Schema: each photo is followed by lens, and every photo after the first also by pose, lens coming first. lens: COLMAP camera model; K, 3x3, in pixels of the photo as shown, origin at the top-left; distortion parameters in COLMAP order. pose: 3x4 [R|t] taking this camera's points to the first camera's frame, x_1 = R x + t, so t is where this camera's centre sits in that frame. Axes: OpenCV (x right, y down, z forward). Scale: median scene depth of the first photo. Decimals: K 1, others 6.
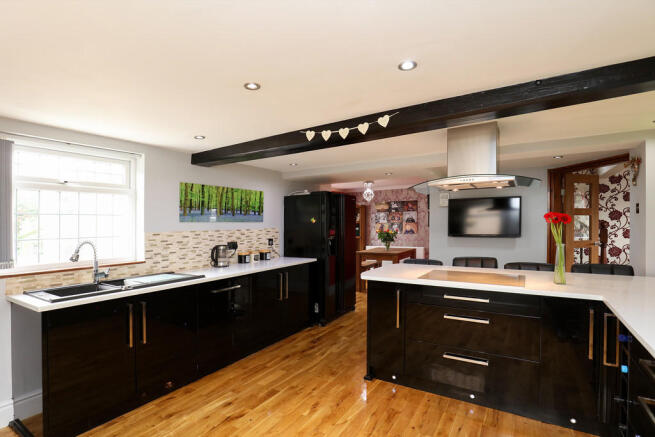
lens RADIAL K [[332.6, 0, 327.5], [0, 332.6, 229.6], [0, 0, 1]] dist [0.000584, 0.000162]
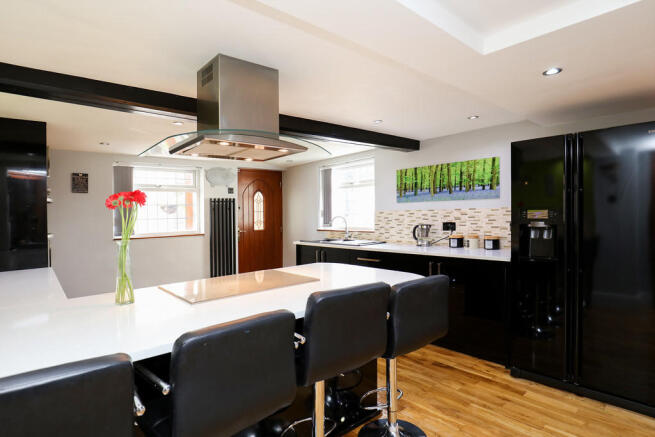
lens RADIAL K [[355.7, 0, 326.4], [0, 355.7, 208.5], [0, 0, 1]] dist [0.000609, -0.000039]
pose [[-0.292136, 0.009726, -0.956327, 0.821702], [0.014435, 0.999879, 0.005759, -0.012611], [0.956268, -0.012122, -0.292241, 1.062093]]
